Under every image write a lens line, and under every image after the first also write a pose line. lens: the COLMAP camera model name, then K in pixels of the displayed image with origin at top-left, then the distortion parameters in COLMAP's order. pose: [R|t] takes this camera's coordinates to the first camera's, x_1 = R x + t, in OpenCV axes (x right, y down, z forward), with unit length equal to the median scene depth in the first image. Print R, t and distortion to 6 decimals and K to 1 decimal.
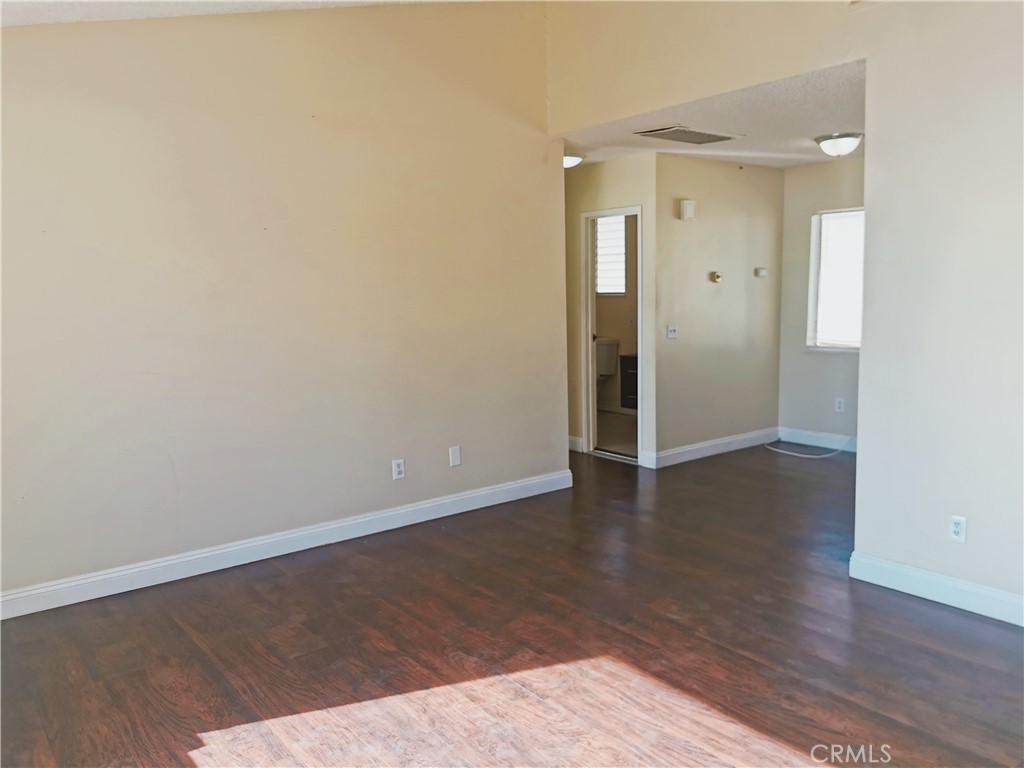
lens RADIAL K [[812.1, 0, 512.0], [0, 812.1, 384.0], [0, 0, 1]] dist [0.073269, -0.092760]
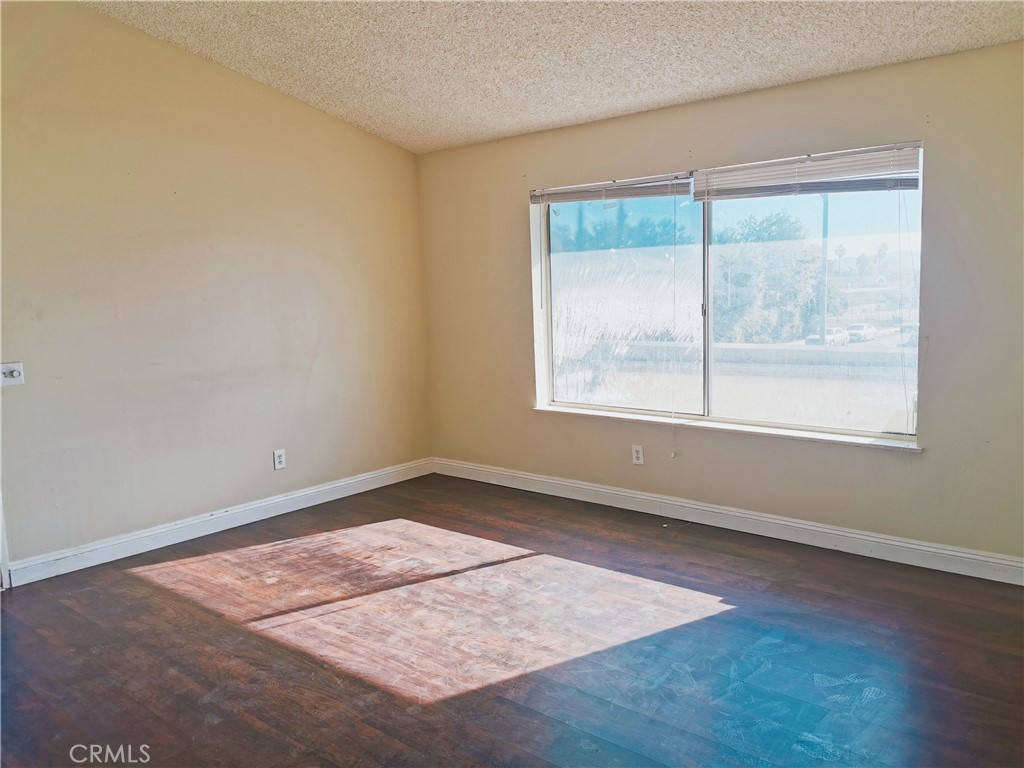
lens RADIAL K [[812.1, 0, 512.0], [0, 812.1, 384.0], [0, 0, 1]] dist [0.073269, -0.092760]
pose [[-0.978807, 0.078579, -0.189107, 0.177873], [0.031086, 0.969762, 0.242064, -0.233328], [0.202410, 0.231055, -0.951653, 1.944483]]
